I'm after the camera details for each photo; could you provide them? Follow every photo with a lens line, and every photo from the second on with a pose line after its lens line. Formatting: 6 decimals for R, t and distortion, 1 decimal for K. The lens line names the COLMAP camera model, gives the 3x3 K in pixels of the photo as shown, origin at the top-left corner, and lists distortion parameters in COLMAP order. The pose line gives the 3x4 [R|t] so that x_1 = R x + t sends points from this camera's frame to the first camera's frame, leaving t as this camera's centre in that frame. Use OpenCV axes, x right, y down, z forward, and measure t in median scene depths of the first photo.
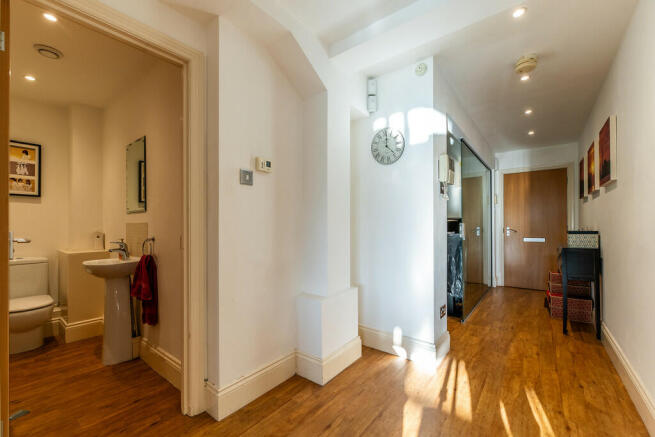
lens RADIAL K [[278.4, 0, 322.5], [0, 278.4, 225.0], [0, 0, 1]] dist [-0.001363, -0.000435]
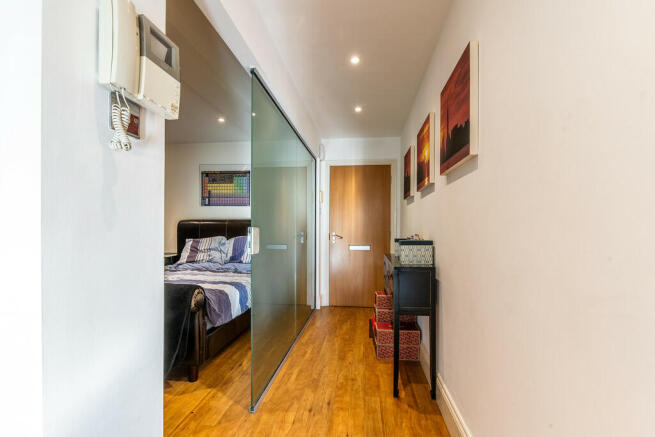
lens RADIAL K [[295.5, 0, 326.6], [0, 295.5, 225.0], [0, 0, 1]] dist [-0.001803, -0.000014]
pose [[0.858247, 0.016553, 0.512969, 0.331294], [-0.012372, 0.999857, -0.011565, -0.006015], [-0.513087, 0.003580, 0.858329, 0.436050]]
